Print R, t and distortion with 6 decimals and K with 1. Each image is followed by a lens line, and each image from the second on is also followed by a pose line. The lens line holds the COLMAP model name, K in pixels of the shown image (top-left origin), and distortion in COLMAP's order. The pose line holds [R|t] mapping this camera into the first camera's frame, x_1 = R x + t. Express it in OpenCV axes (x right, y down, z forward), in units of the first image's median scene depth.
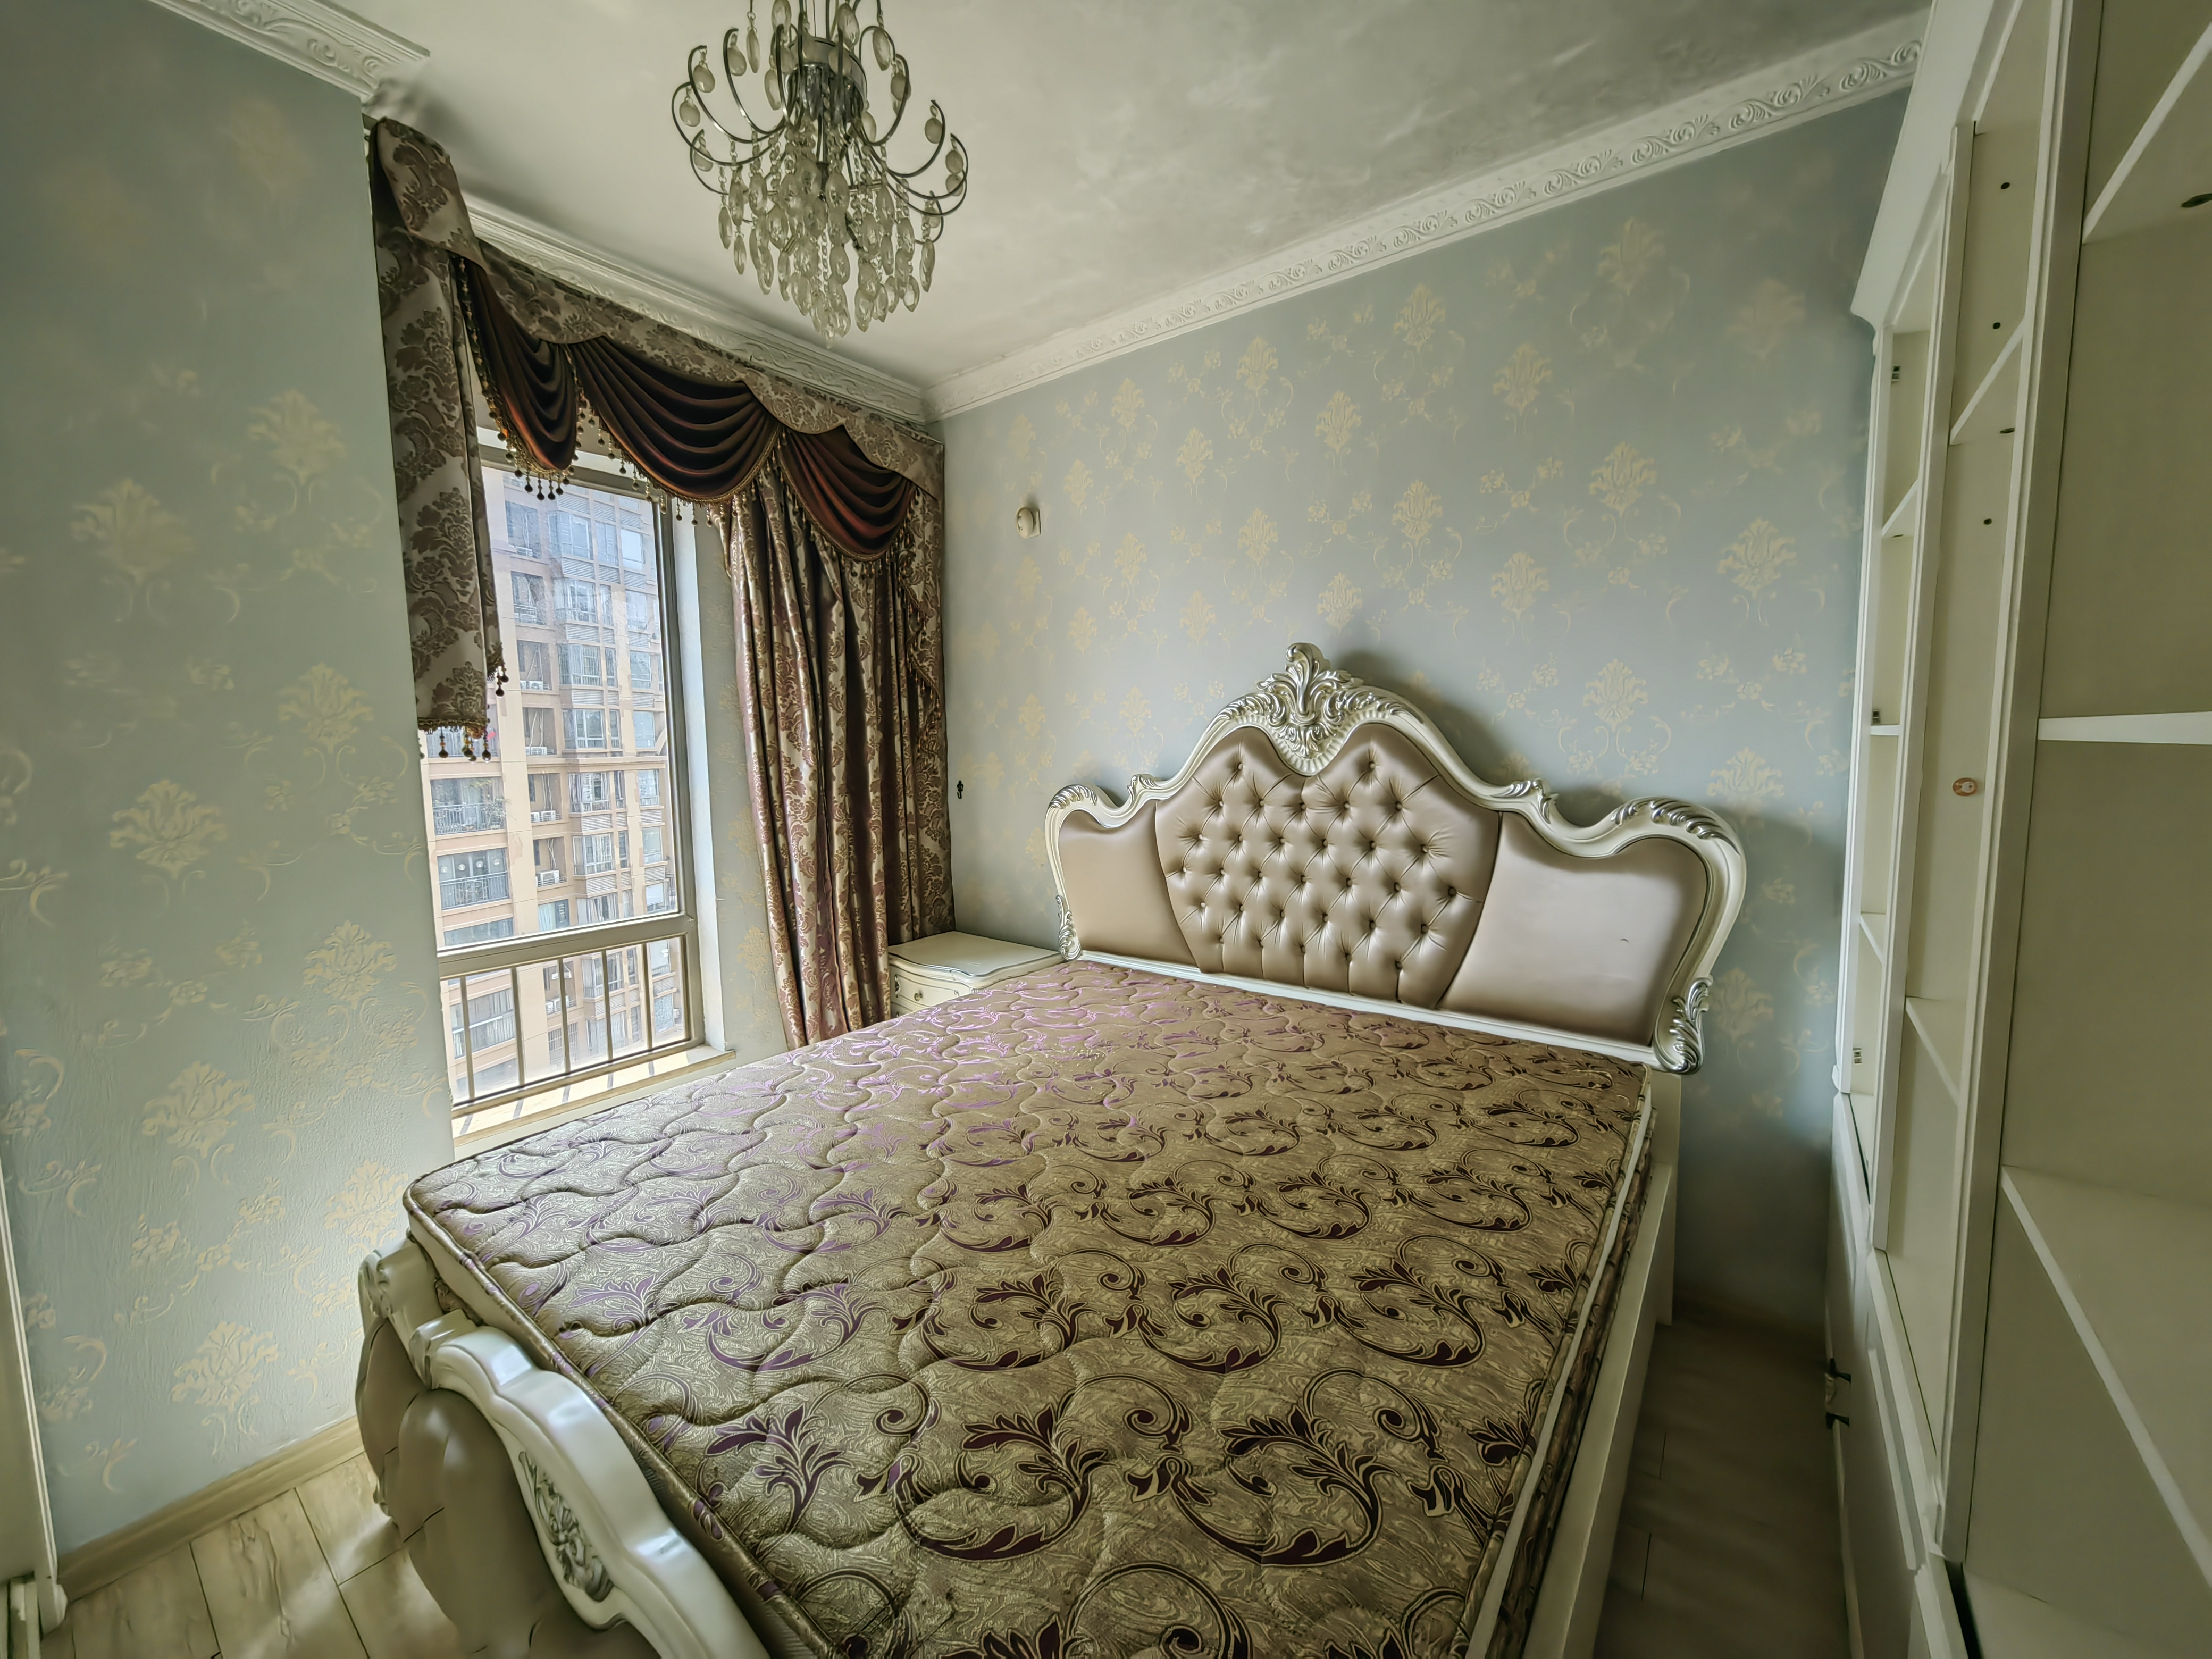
lens RADIAL K [[858.4, 0, 1102.9], [0, 858.4, 820.5], [0, 0, 1]] dist [-0.013719, 0.021908]
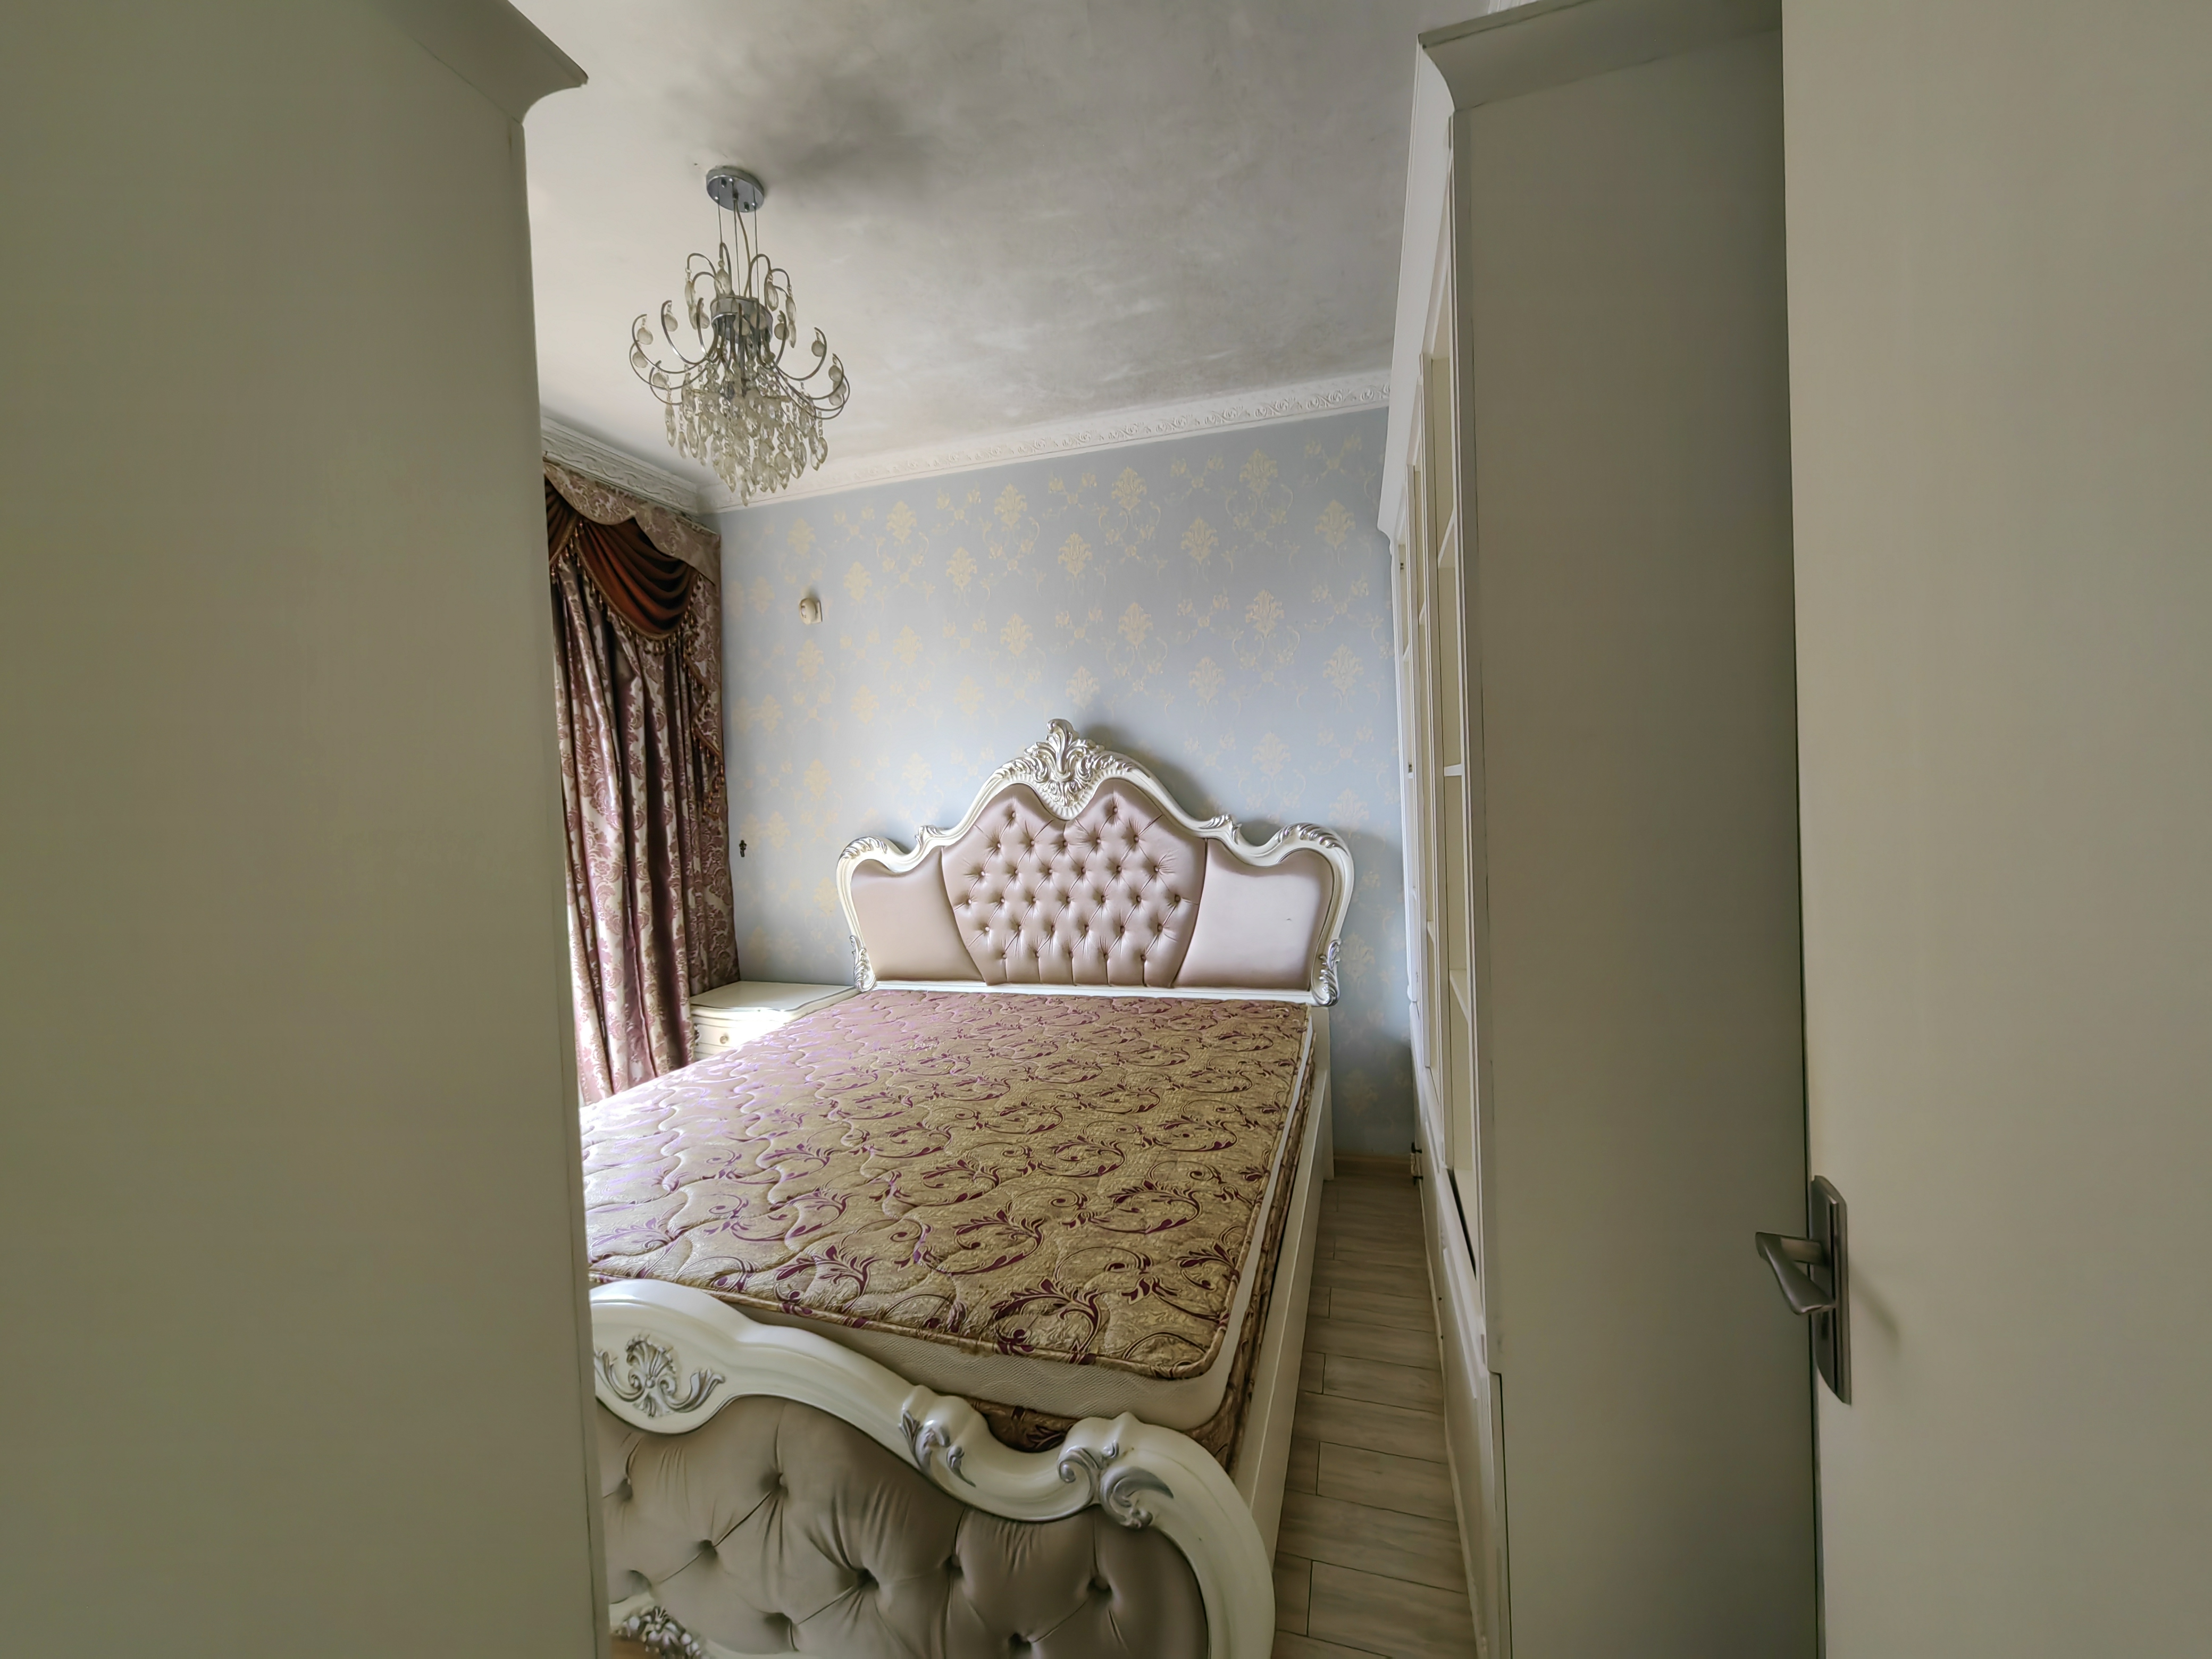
lens RADIAL K [[847.9, 0, 1100.4], [0, 847.9, 823.5], [0, 0, 1]] dist [0.002231, 0.000192]
pose [[0.940034, -0.038170, 0.338939, -0.162697], [0.060487, 0.996624, -0.055524, 0.030083], [-0.335676, 0.072696, 0.939168, -0.241636]]
